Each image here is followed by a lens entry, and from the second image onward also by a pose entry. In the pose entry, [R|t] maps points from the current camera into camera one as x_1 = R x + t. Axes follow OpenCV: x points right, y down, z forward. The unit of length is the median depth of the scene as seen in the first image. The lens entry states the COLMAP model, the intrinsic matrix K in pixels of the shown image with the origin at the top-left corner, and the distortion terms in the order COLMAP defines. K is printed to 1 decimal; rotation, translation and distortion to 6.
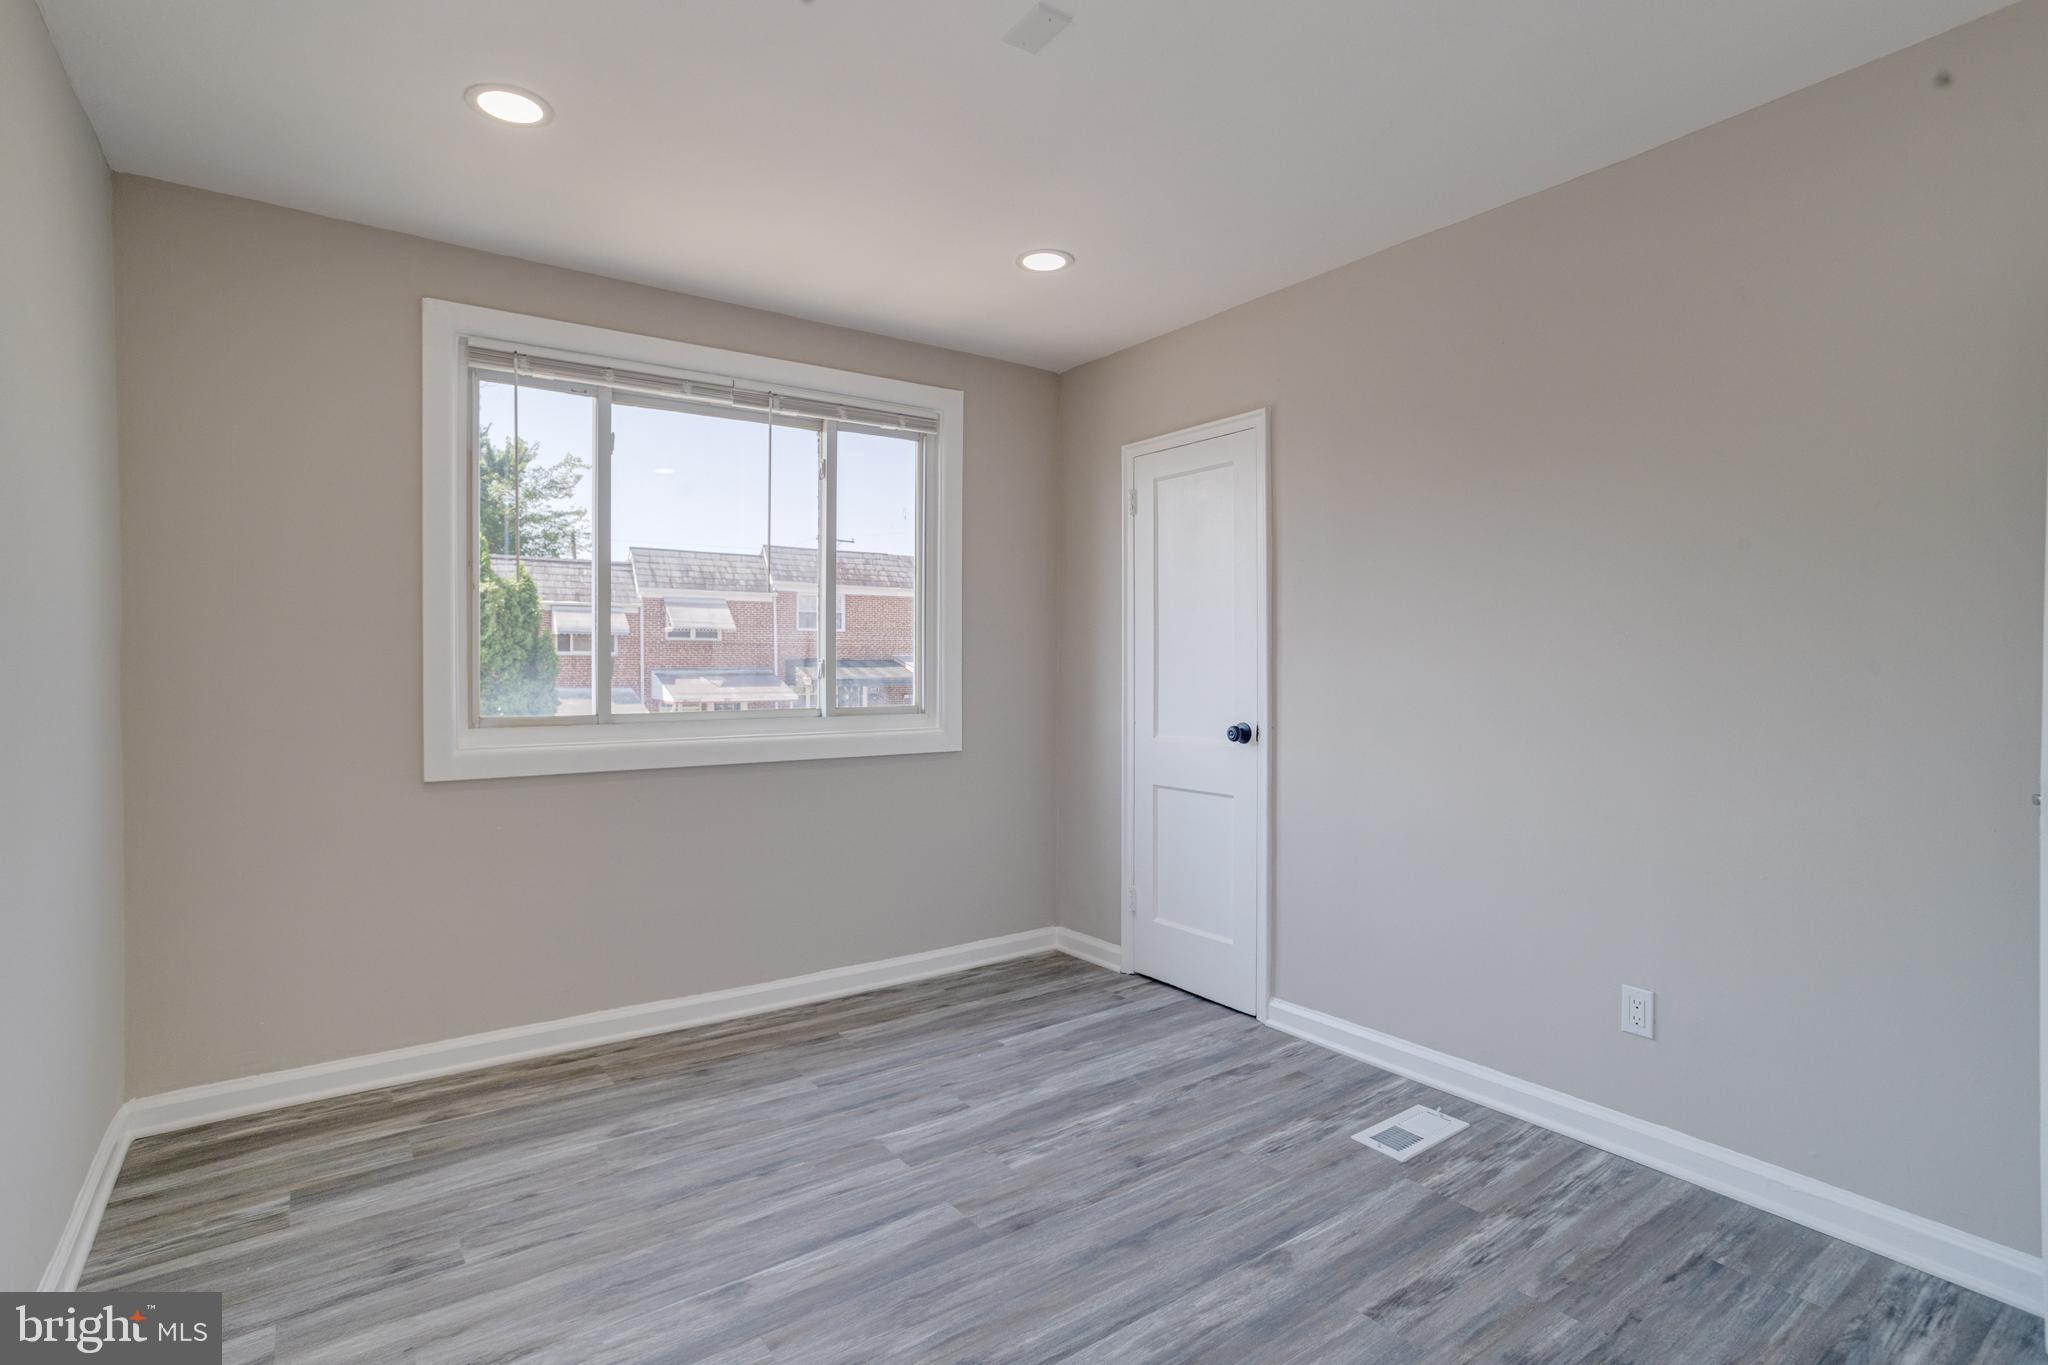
lens RADIAL K [[1006.1, 0, 1009.5], [0, 1006.1, 680.6], [0, 0, 1]] dist [-0.044937, 0.034760]
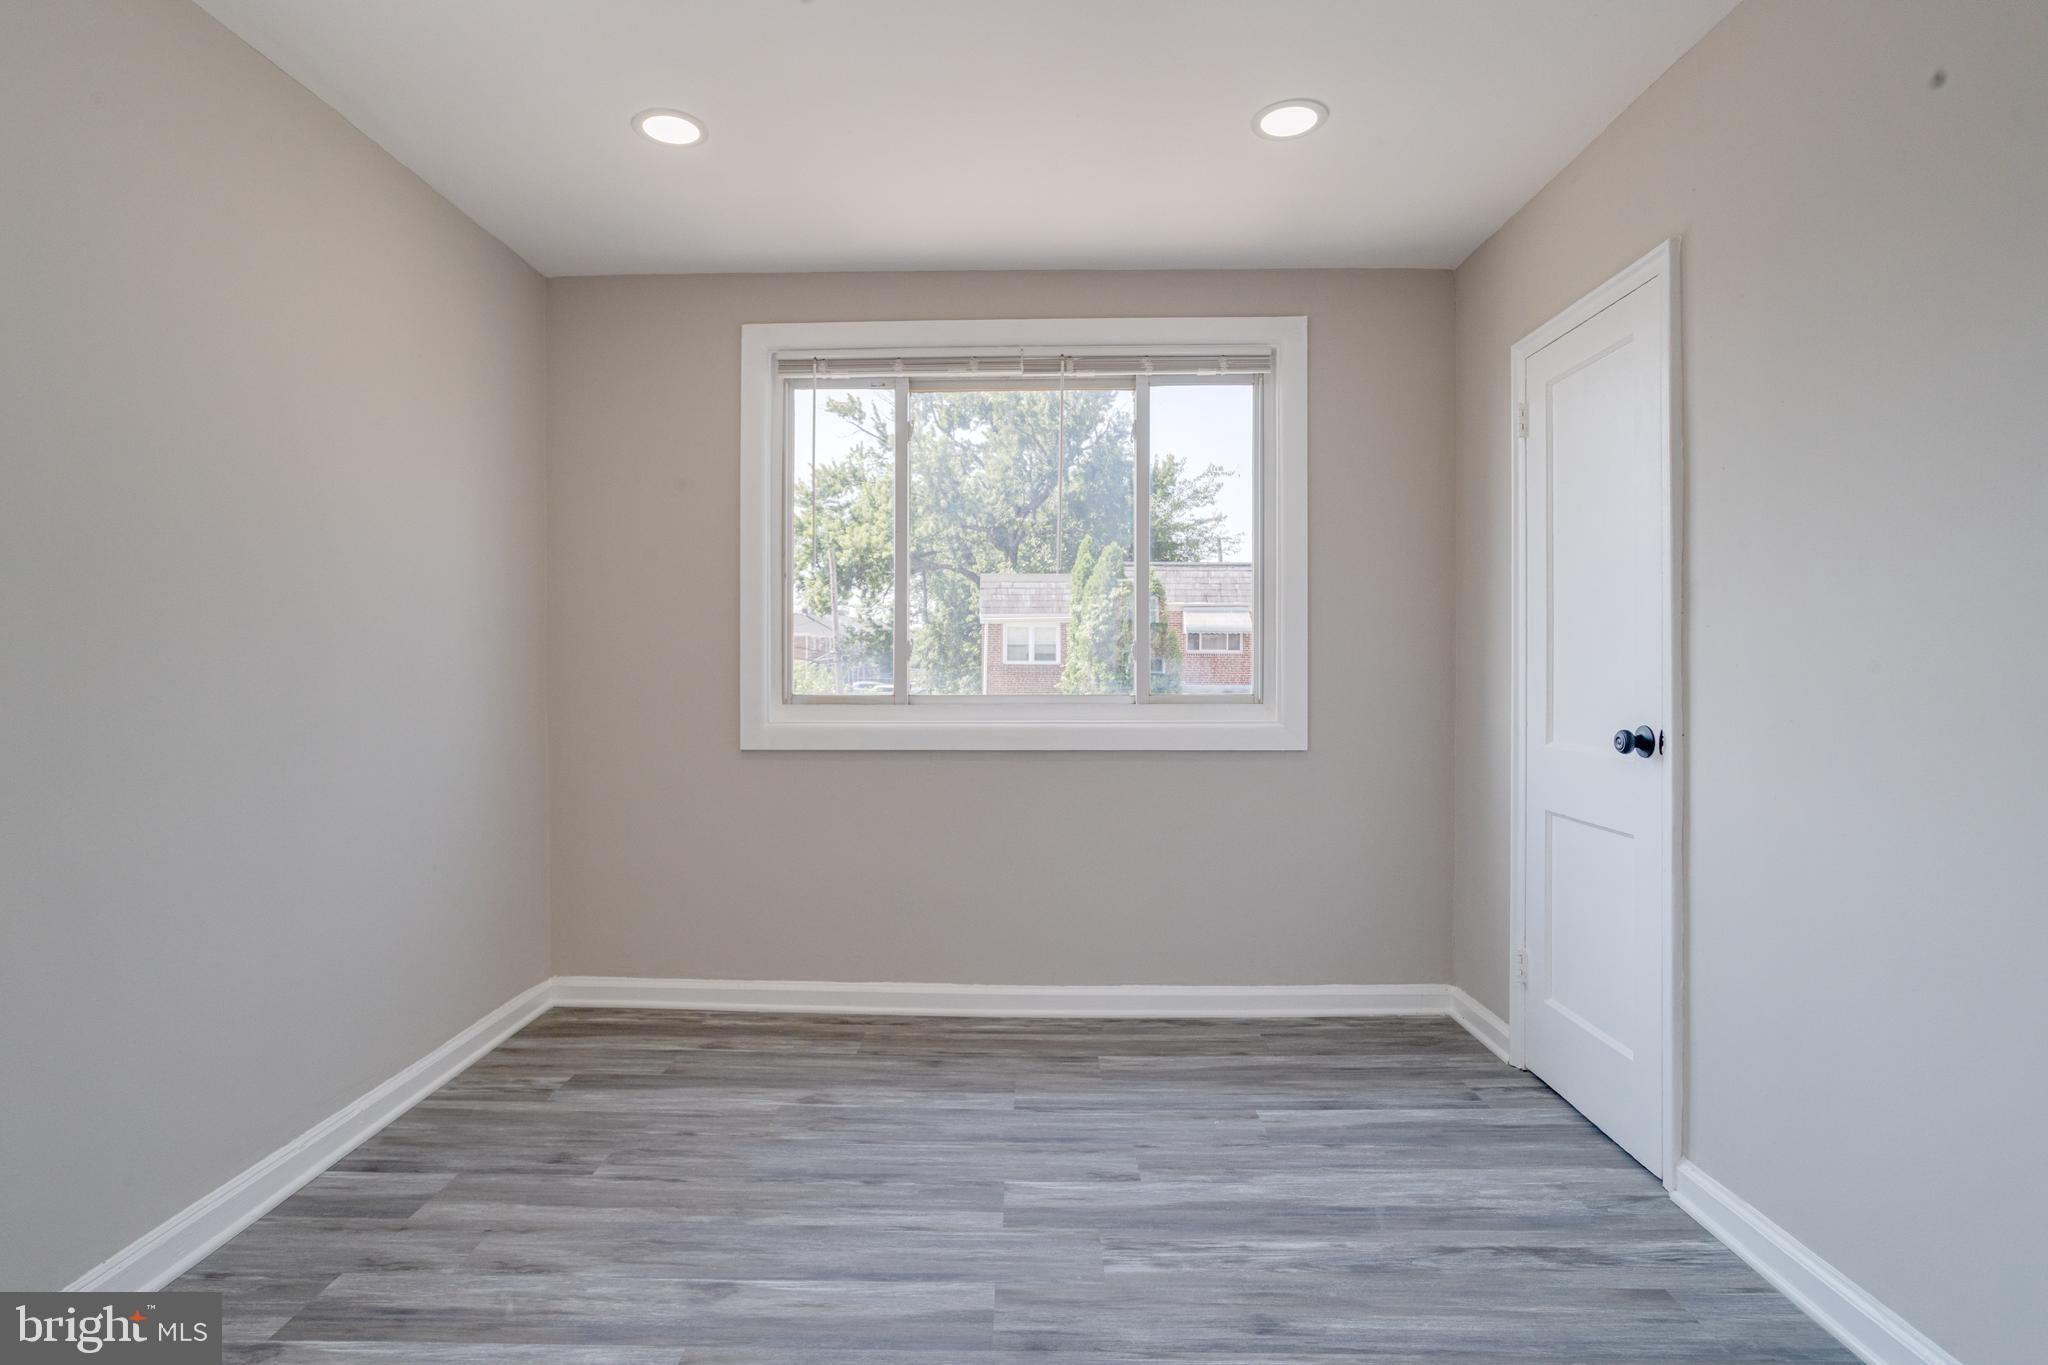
lens RADIAL K [[1006.1, 0, 1005.2], [0, 1006.1, 668.6], [0, 0, 1]] dist [-0.044937, 0.034760]
pose [[0.798843, 0.003056, -0.601532, 0.336291], [-0.010123, 0.999914, -0.008364, 0.016220], [0.601455, 0.012771, 0.798805, 0.261290]]
